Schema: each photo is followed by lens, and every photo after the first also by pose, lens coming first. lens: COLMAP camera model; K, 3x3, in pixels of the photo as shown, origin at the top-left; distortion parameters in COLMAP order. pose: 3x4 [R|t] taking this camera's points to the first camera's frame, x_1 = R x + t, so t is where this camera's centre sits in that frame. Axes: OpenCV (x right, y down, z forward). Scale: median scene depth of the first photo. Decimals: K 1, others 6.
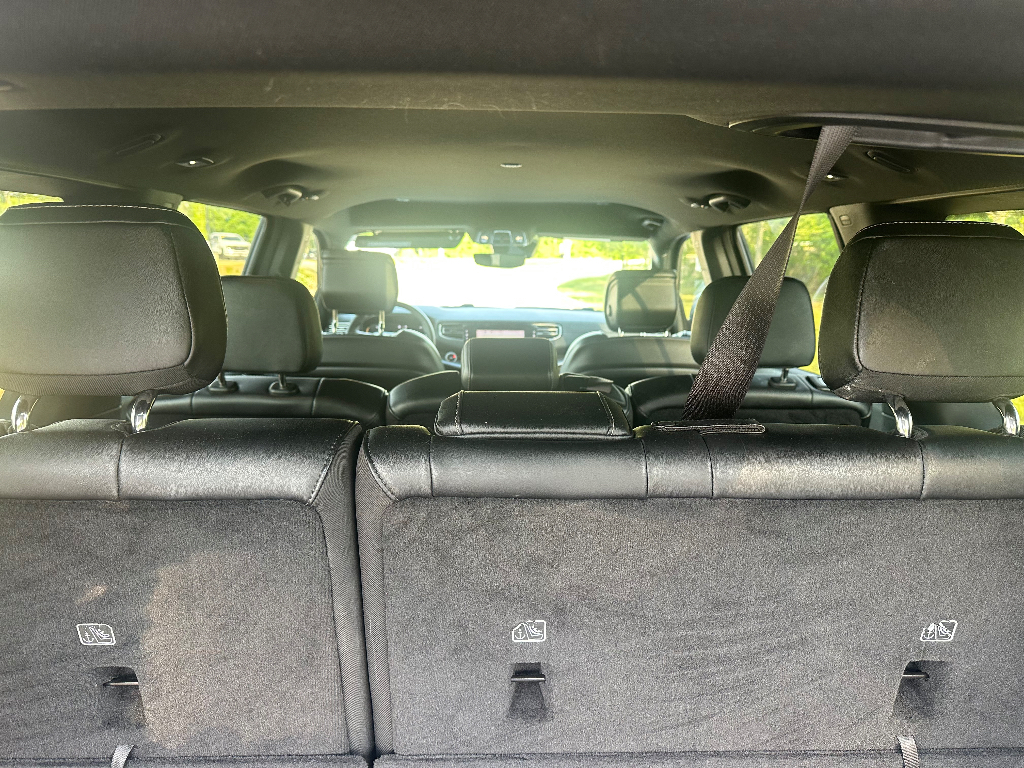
lens RADIAL K [[717.1, 0, 516.7], [0, 717.1, 383.0], [0, 0, 1]] dist [0.019101, -0.026724]
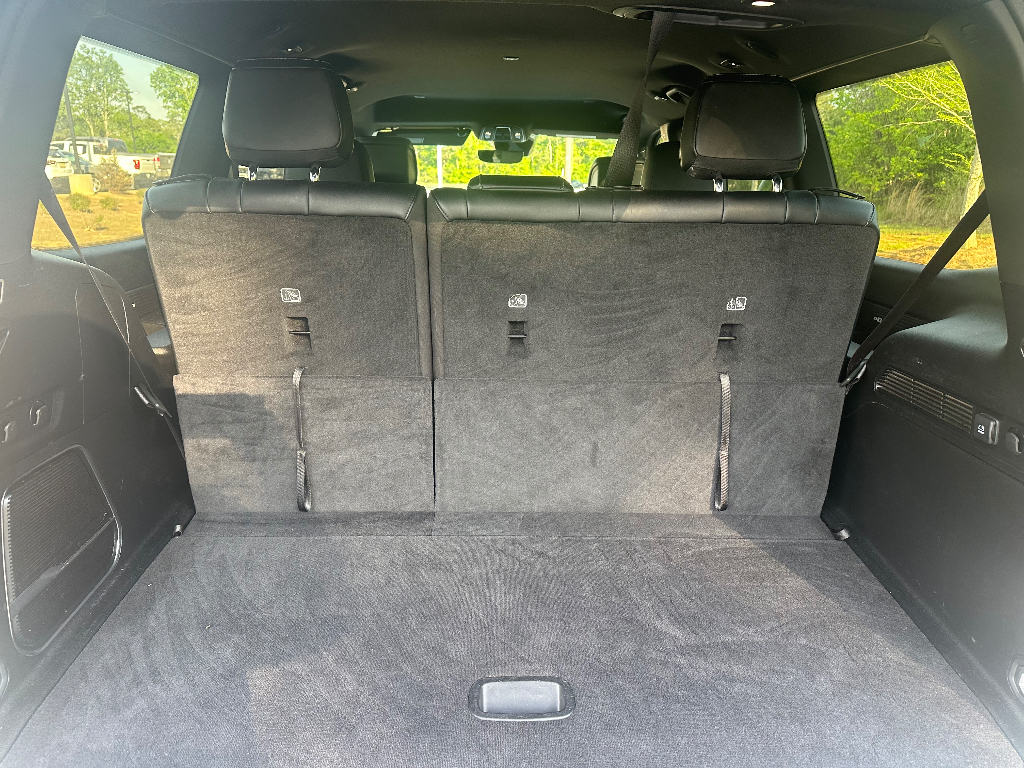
lens RADIAL K [[717.1, 0, 513.6], [0, 717.1, 399.9], [0, 0, 1]] dist [0.019101, -0.026724]
pose [[0.999956, 0.009359, -0.001160, 0.010693], [-0.009160, 0.993118, 0.116758, 0.358455], [0.002244, -0.116742, 0.993160, -0.839557]]
